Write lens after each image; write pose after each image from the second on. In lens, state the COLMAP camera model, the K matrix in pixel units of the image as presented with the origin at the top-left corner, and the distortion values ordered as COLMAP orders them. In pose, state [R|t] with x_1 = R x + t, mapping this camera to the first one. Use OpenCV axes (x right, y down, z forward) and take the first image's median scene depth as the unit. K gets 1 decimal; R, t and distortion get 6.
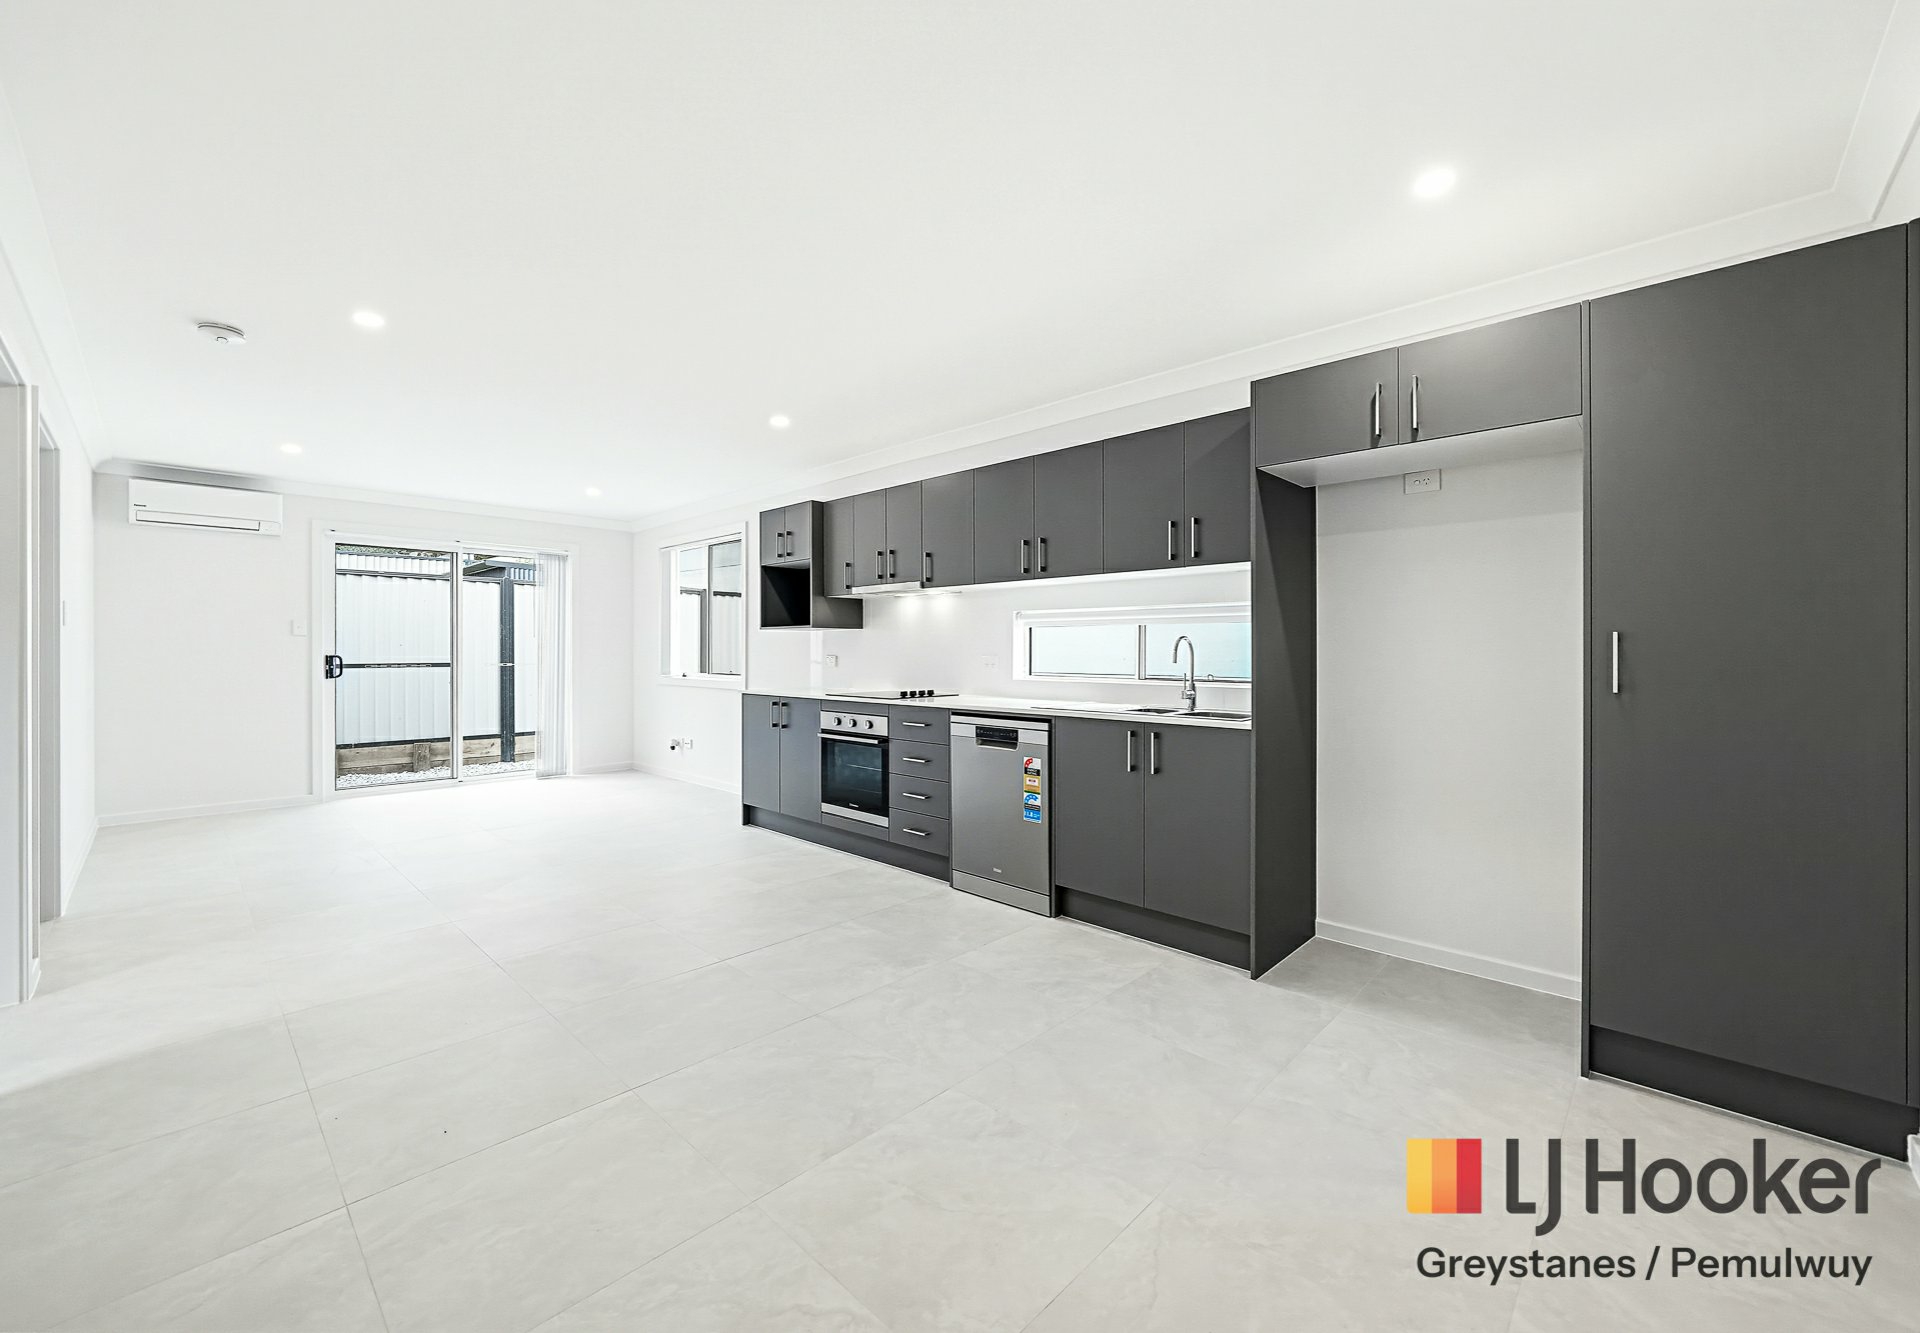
lens RADIAL K [[760.4, 0, 960.0], [0, 760.4, 666.5], [0, 0, 1]] dist [-0.001567, -0.000103]
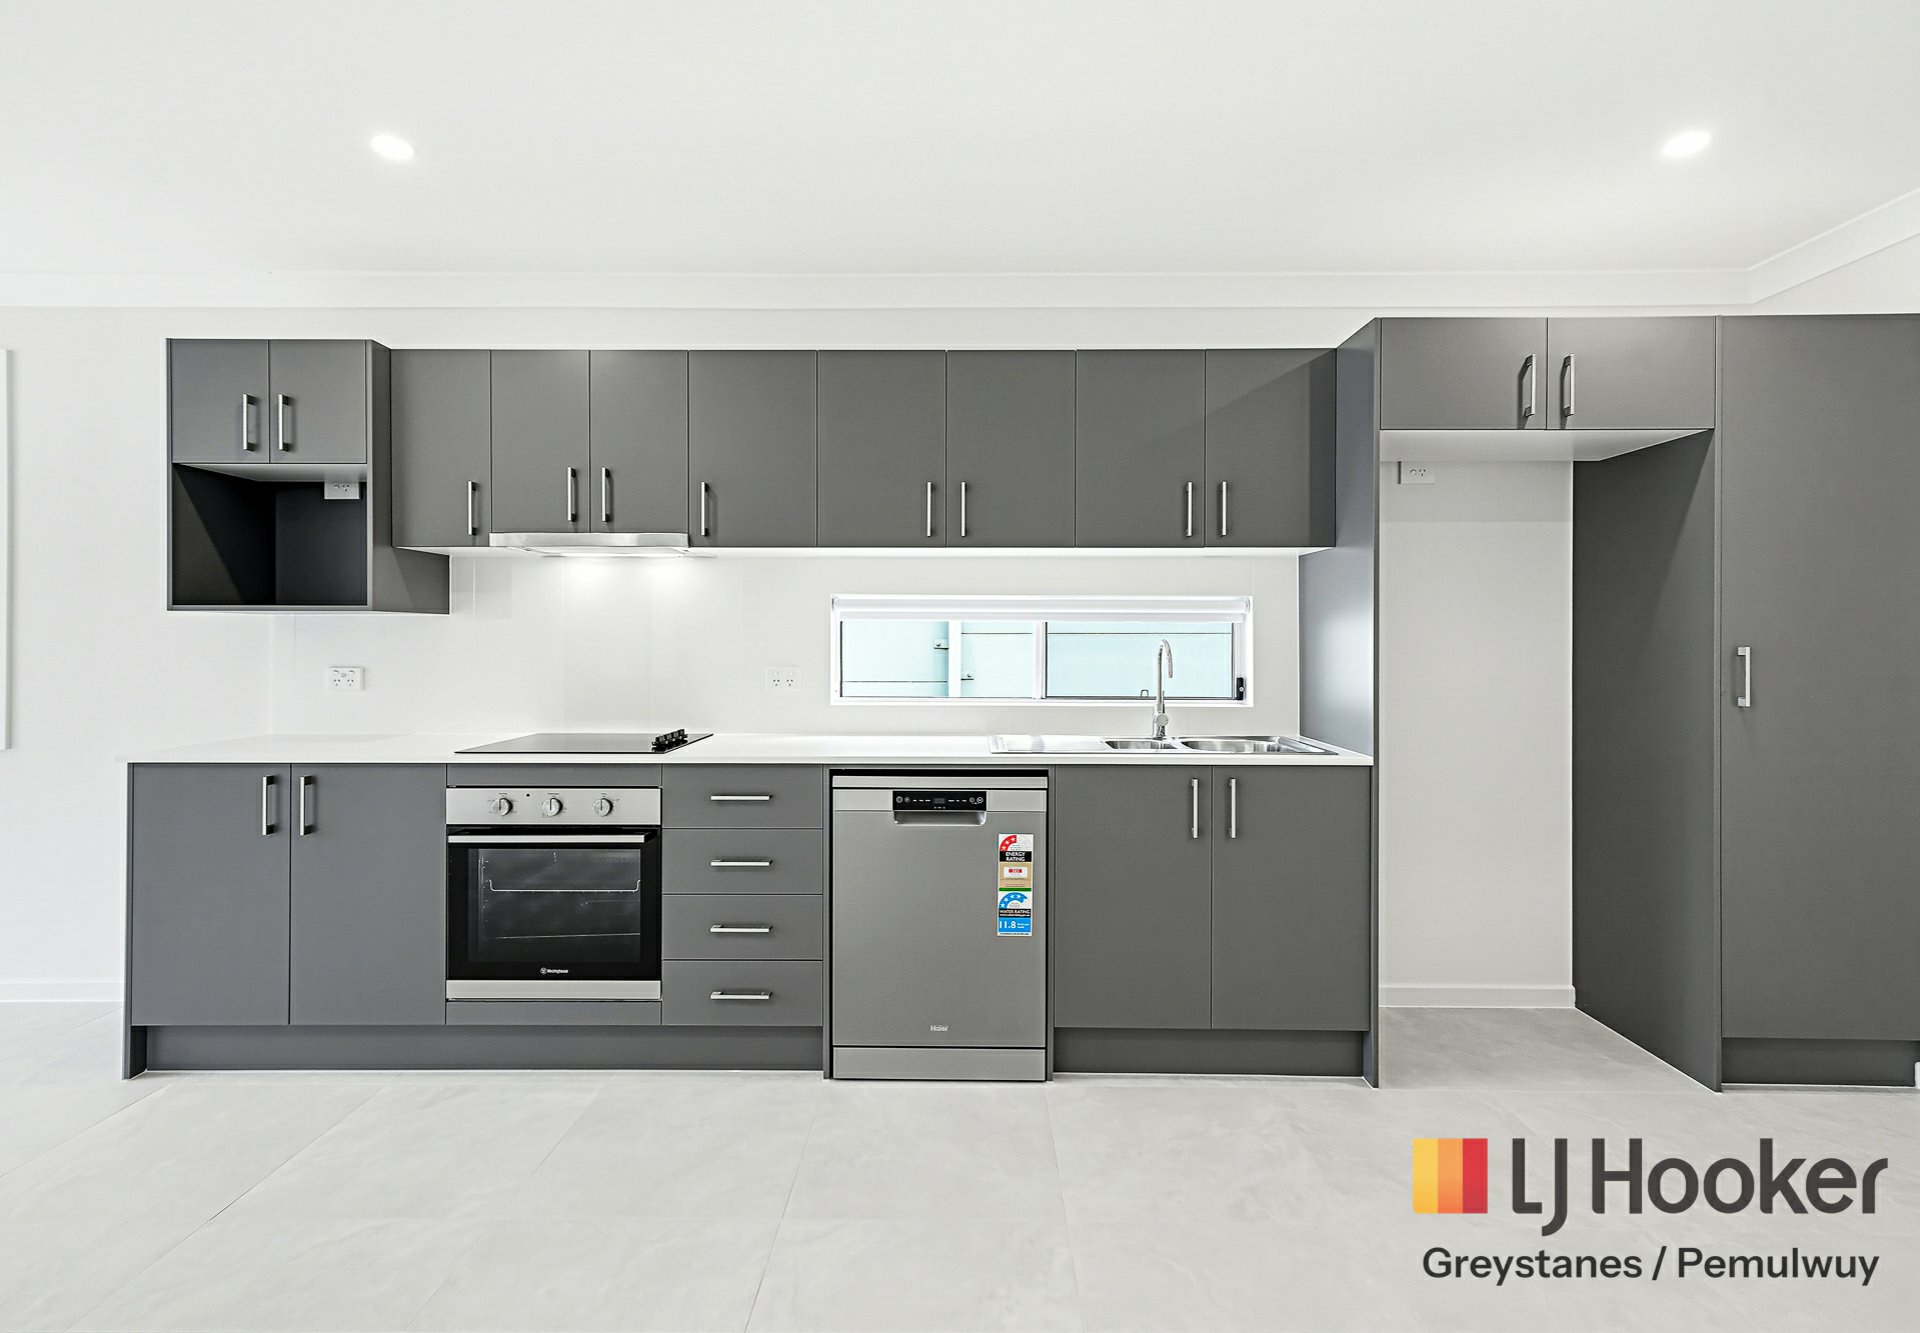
lens RADIAL K [[933.0, 0, 959.7], [0, 933.0, 656.4], [0, 0, 1]] dist [0.016245, -0.000818]
pose [[0.735080, -0.009713, 0.677911, -0.432282], [0.012130, 0.999926, 0.001174, -0.026201], [-0.677872, 0.007360, 0.735143, 0.438079]]
